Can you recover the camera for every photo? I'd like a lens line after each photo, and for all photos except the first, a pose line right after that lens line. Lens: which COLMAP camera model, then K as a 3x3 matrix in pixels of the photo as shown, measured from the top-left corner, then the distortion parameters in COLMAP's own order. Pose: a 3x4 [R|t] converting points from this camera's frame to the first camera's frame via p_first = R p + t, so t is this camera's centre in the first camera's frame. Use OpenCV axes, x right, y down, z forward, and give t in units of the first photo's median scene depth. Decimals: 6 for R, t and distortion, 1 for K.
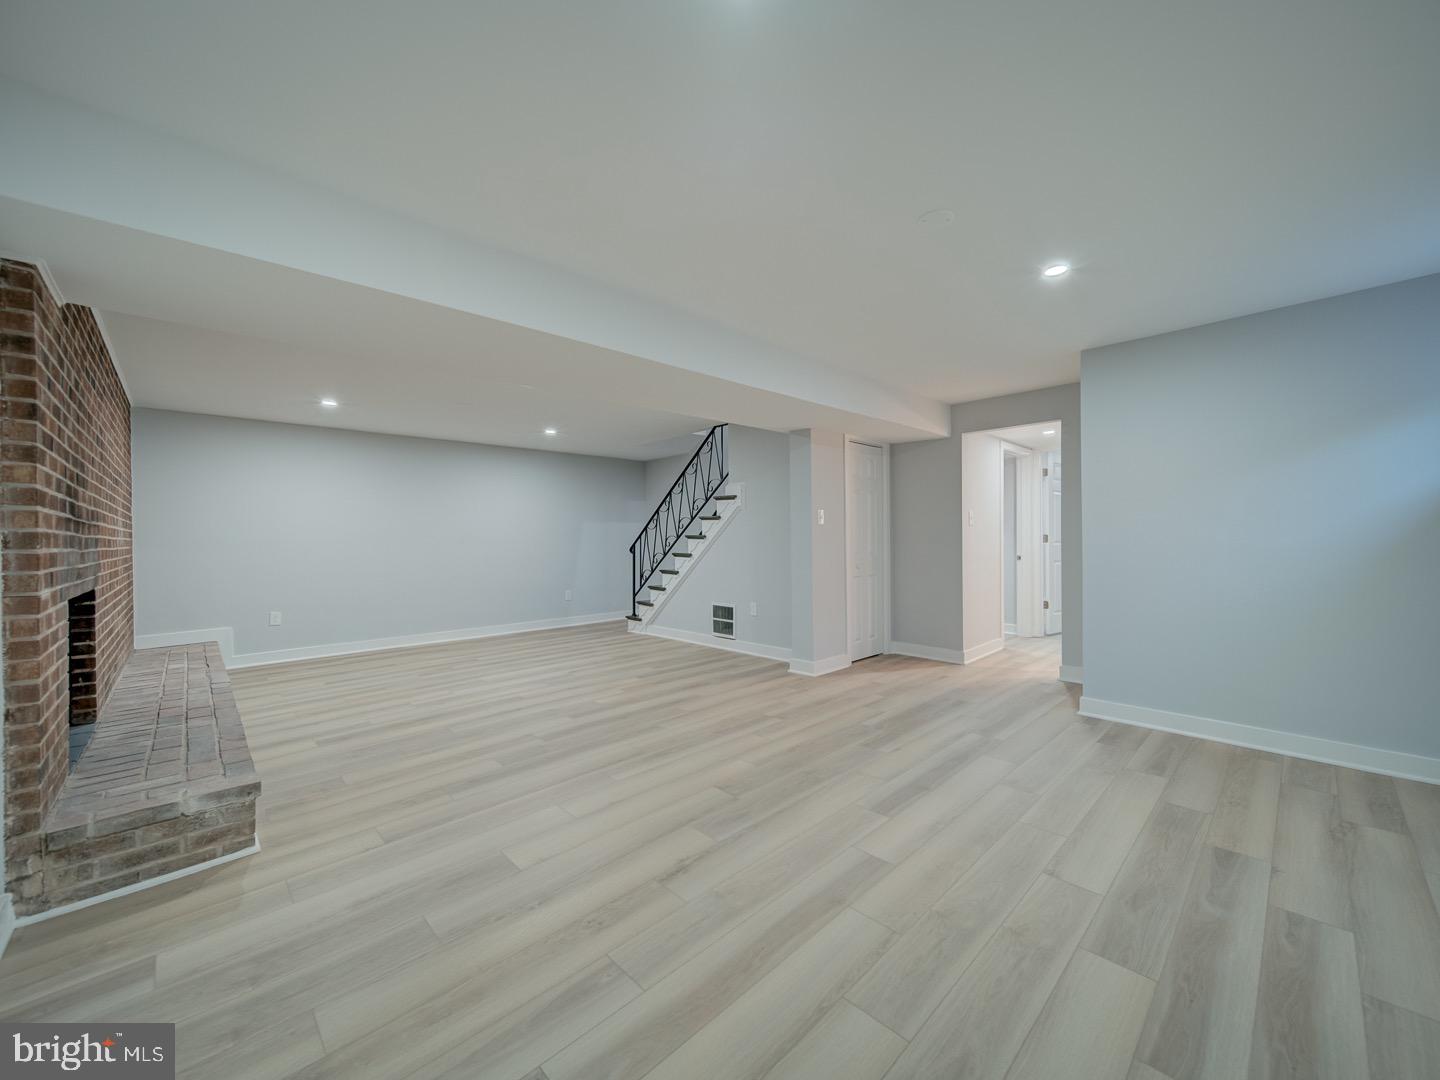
lens RADIAL K [[567.8, 0, 725.1], [0, 567.8, 542.1], [0, 0, 1]] dist [0.000140, -0.000131]
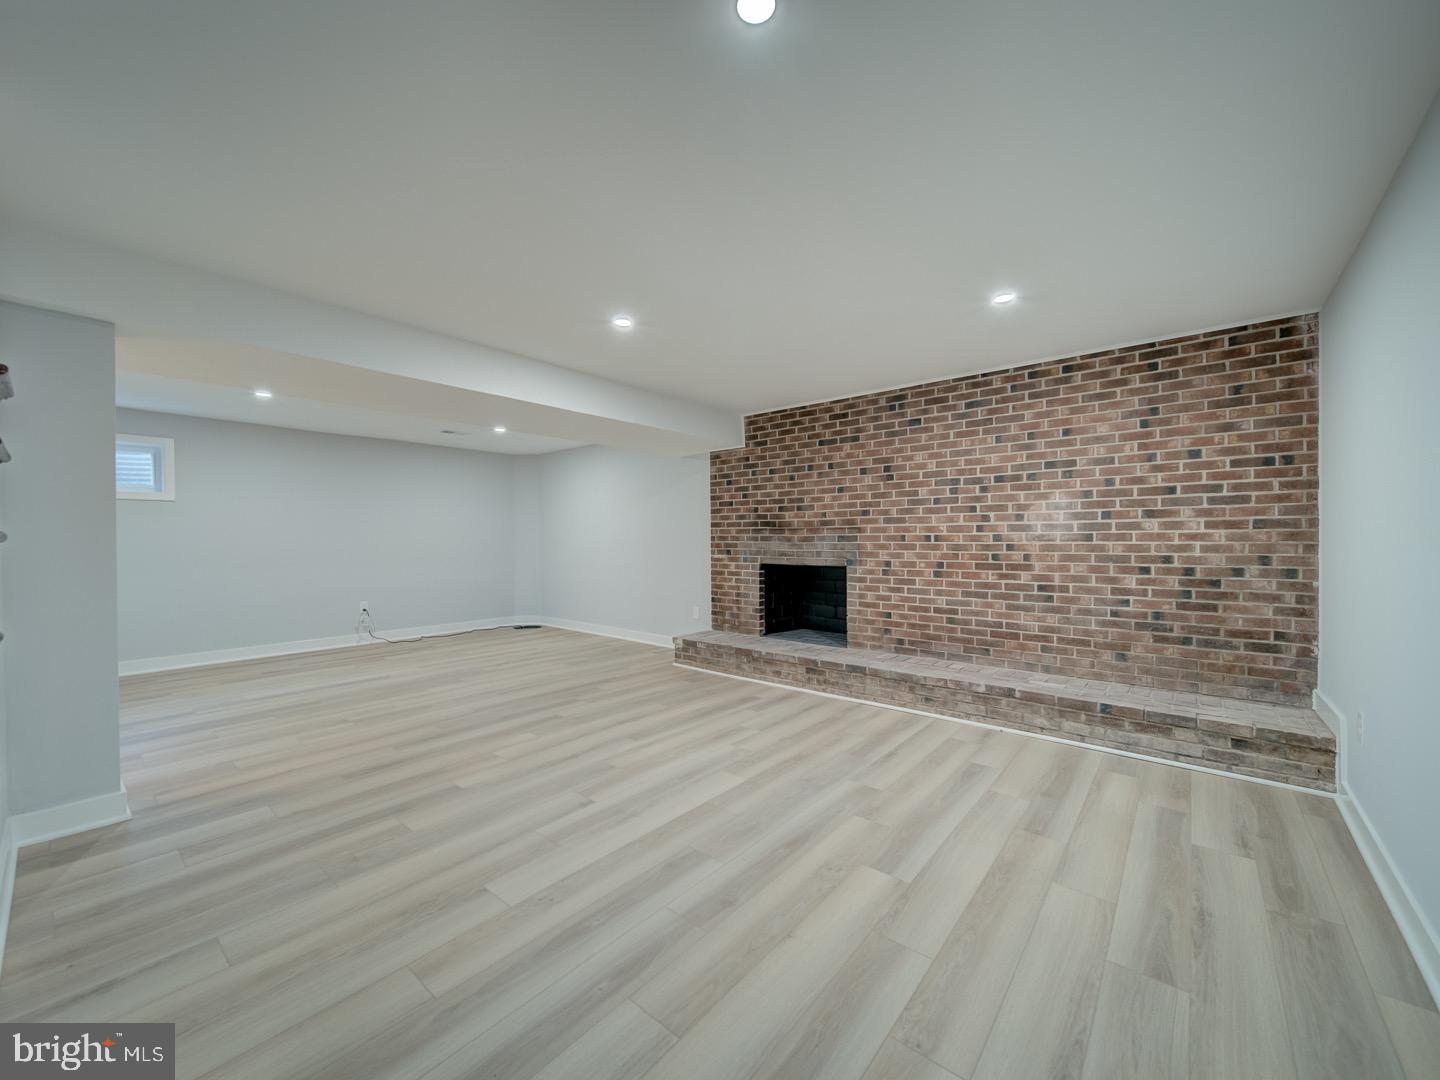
lens RADIAL K [[567.8, 0, 725.1], [0, 567.8, 542.1], [0, 0, 1]] dist [0.000140, -0.000131]
pose [[-0.994907, 0.016325, -0.099470, -0.469120], [0.015658, 0.999849, 0.007484, -0.005093], [0.099577, 0.005888, -0.995012, 2.034399]]
